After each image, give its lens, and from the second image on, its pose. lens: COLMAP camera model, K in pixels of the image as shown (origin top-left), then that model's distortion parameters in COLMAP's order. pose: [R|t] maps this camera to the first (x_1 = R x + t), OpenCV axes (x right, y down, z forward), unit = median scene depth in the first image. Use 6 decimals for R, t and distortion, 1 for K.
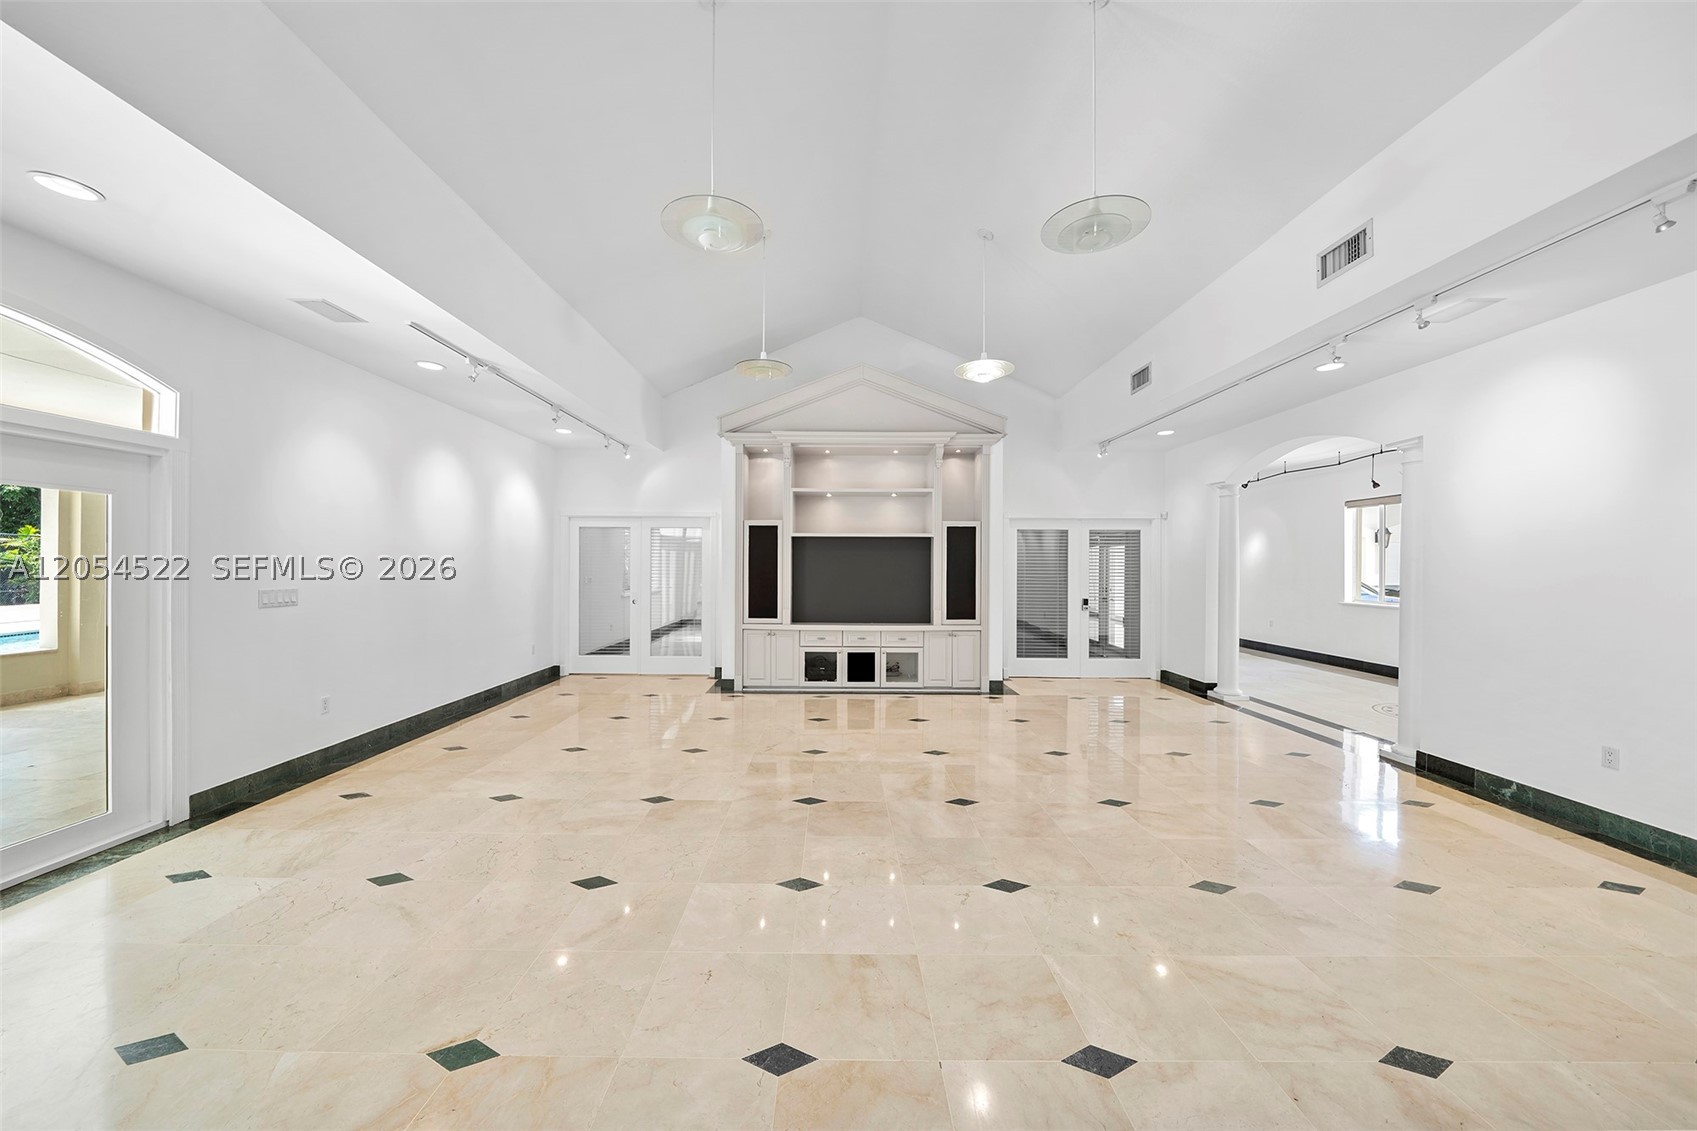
lens RADIAL K [[583.7, 0, 832.4], [0, 583.7, 566.1], [0, 0, 1]] dist [-0.001386, -0.000272]
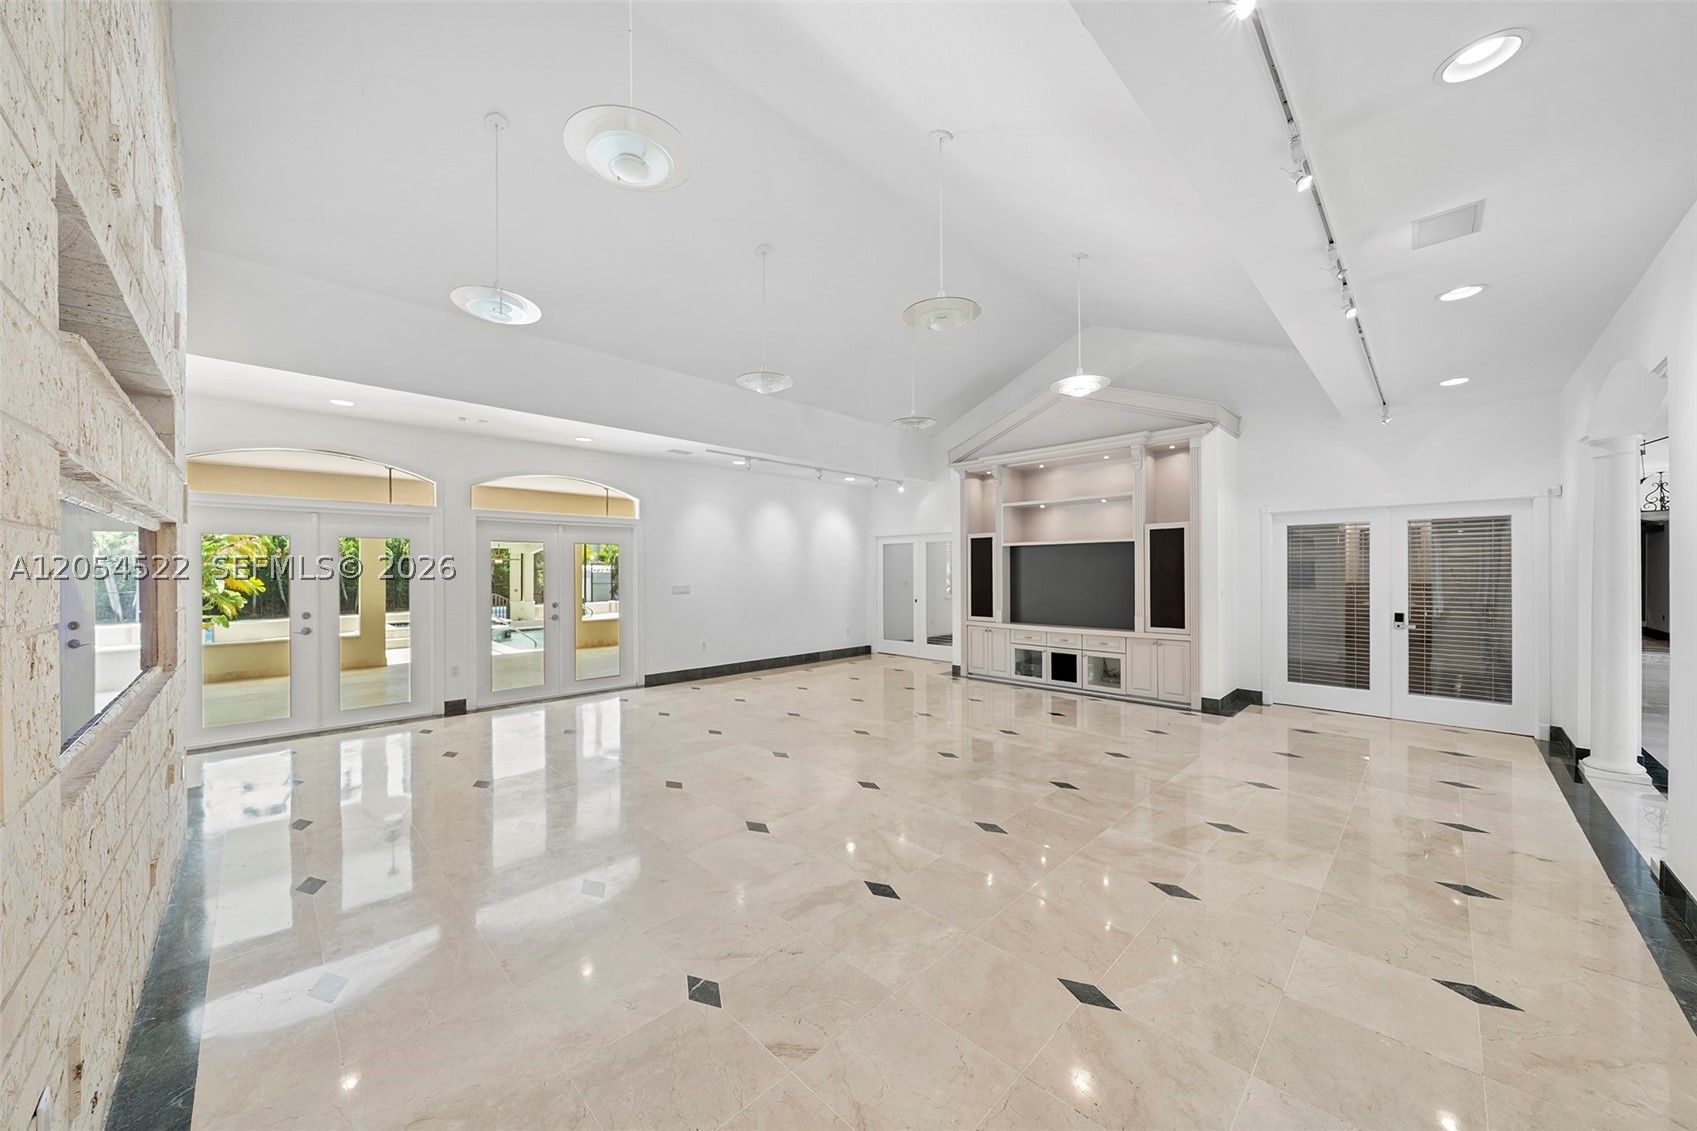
lens RADIAL K [[593.9, 0, 832.7], [0, 593.9, 575.5], [0, 0, 1]] dist [-0.001569, -0.000226]
pose [[0.698535, -0.003188, -0.715568, 0.527366], [0.006107, 0.999980, 0.001507, 0.002451], [0.715549, -0.005423, 0.698541, -0.050930]]
